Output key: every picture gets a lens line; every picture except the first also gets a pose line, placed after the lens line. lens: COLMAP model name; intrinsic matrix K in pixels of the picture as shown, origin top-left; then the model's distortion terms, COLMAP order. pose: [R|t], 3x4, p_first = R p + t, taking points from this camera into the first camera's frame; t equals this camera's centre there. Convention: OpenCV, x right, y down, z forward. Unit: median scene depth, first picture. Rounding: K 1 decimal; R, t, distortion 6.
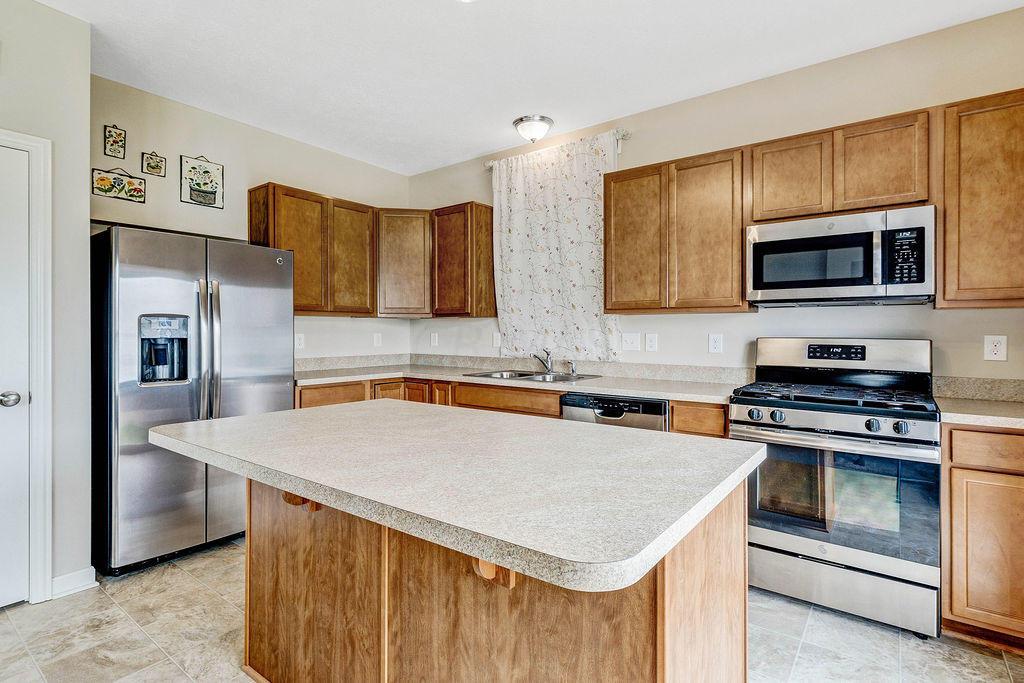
lens RADIAL K [[491.6, 0, 560.4], [0, 491.6, 336.2], [0, 0, 1]] dist [0.000522, -0.001144]
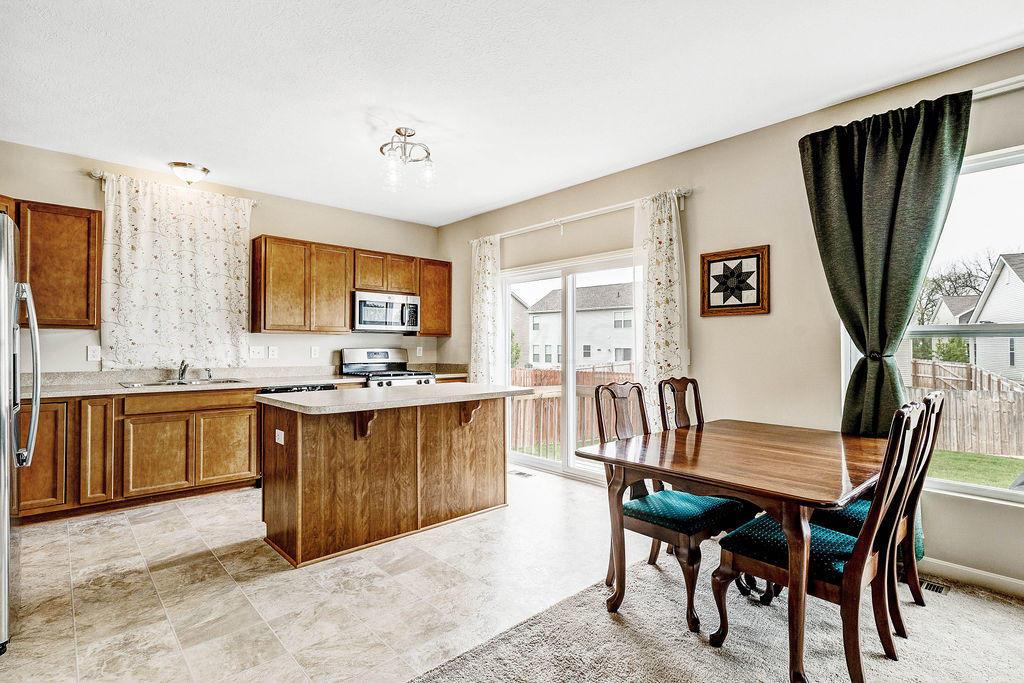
lens RADIAL K [[491.6, 0, 479.8], [0, 491.6, 341.0], [0, 0, 1]] dist [0.000522, -0.001144]
pose [[0.249786, 0.006859, 0.968277, -1.180345], [0.001960, 0.999969, -0.007589, -0.009906], [-0.968299, 0.003793, 0.249765, 0.038847]]
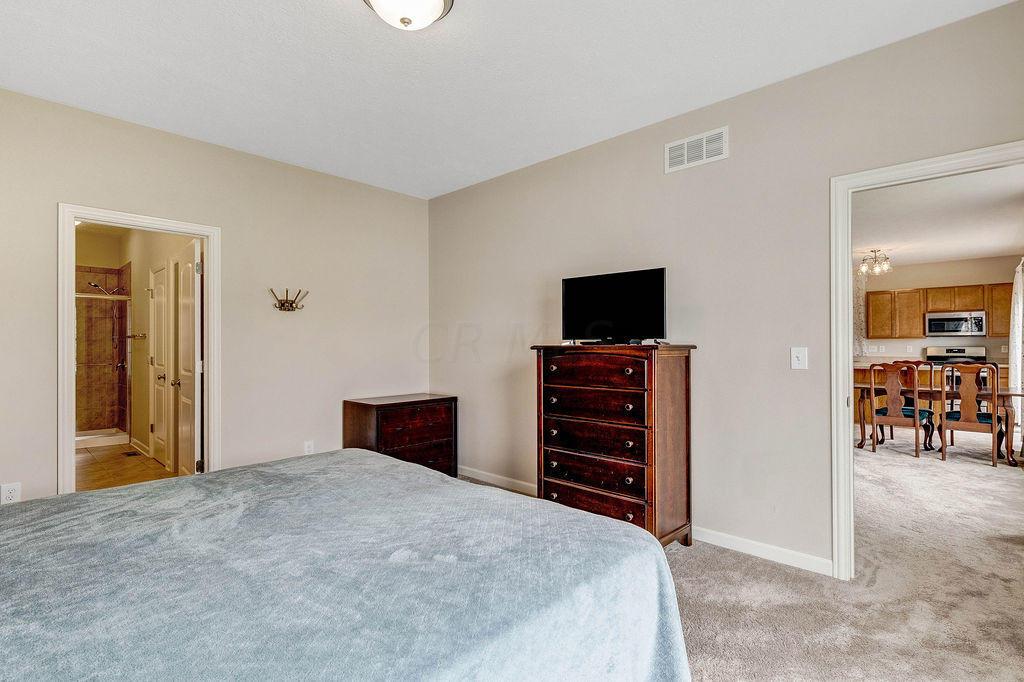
lens RADIAL K [[491.6, 0, 558.1], [0, 491.6, 346.1], [0, 0, 1]] dist [0.000522, -0.001144]
pose [[0.994295, -0.005561, -0.106515, -1.501277], [0.004599, 0.999946, -0.009276, 0.014911], [0.106561, 0.008733, 0.994268, -2.215544]]
